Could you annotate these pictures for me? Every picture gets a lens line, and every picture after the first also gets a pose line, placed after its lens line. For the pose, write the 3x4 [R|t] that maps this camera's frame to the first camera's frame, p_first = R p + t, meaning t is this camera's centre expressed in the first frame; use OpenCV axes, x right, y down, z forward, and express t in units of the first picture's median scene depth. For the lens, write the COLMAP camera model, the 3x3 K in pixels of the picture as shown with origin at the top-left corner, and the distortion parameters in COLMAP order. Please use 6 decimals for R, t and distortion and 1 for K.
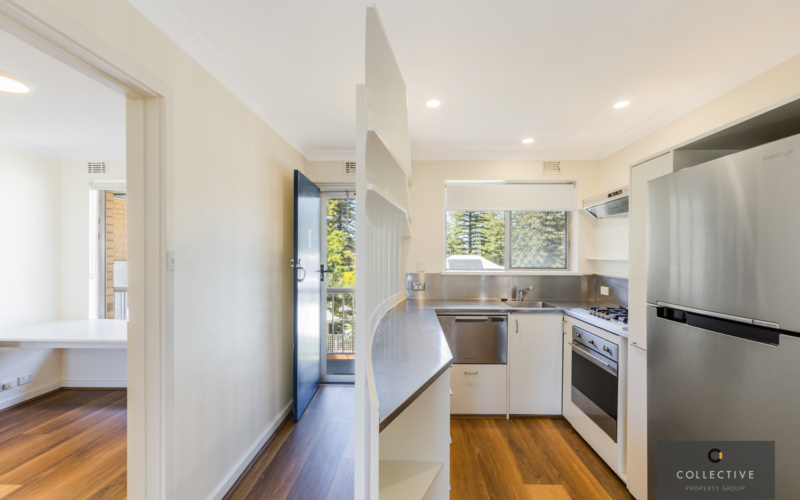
lens RADIAL K [[356.2, 0, 402.4], [0, 356.2, 255.1], [0, 0, 1]] dist [0.000644, 0.000024]
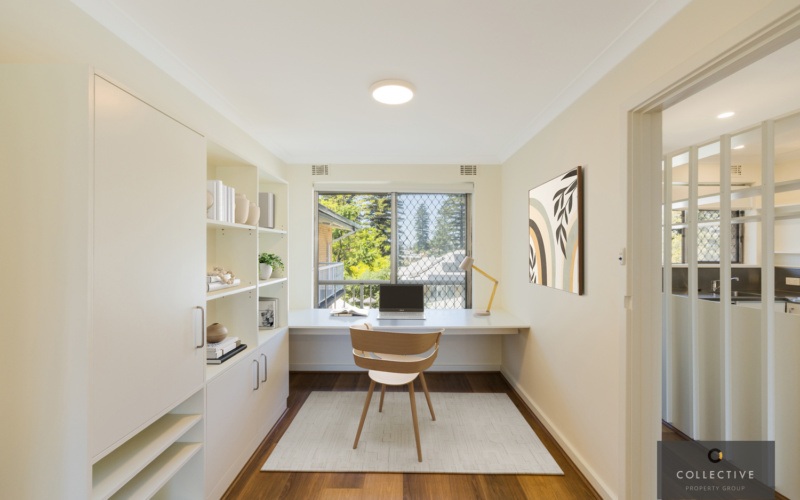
lens RADIAL K [[326.2, 0, 401.8], [0, 326.2, 250.6], [0, 0, 1]] dist [-0.001196, -0.000116]
pose [[0.999812, -0.001568, 0.019336, -0.627820], [0.001520, 0.999996, 0.002507, -0.001190], [-0.019340, -0.002477, 0.999810, -0.000748]]
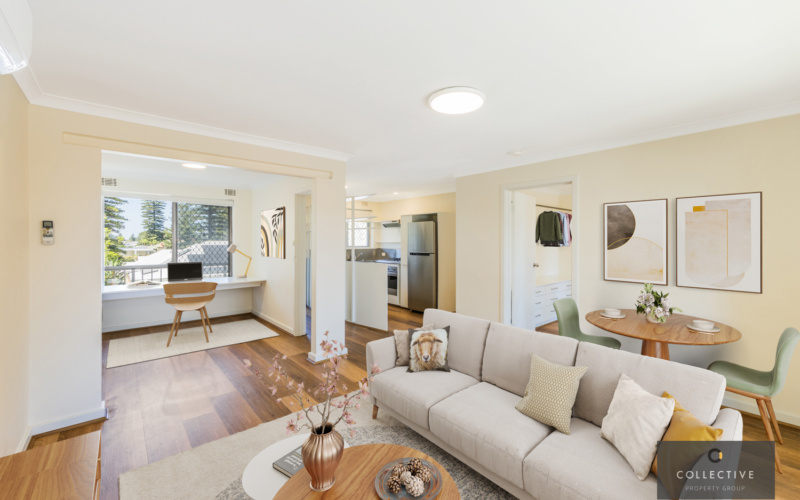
lens RADIAL K [[326.2, 0, 402.4], [0, 326.2, 242.9], [0, 0, 1]] dist [-0.001196, -0.000116]
pose [[0.742518, -0.007005, 0.669789, -0.860109], [0.001874, 0.999963, 0.008380, -0.002823], [-0.669823, -0.004967, 0.742504, -0.805051]]
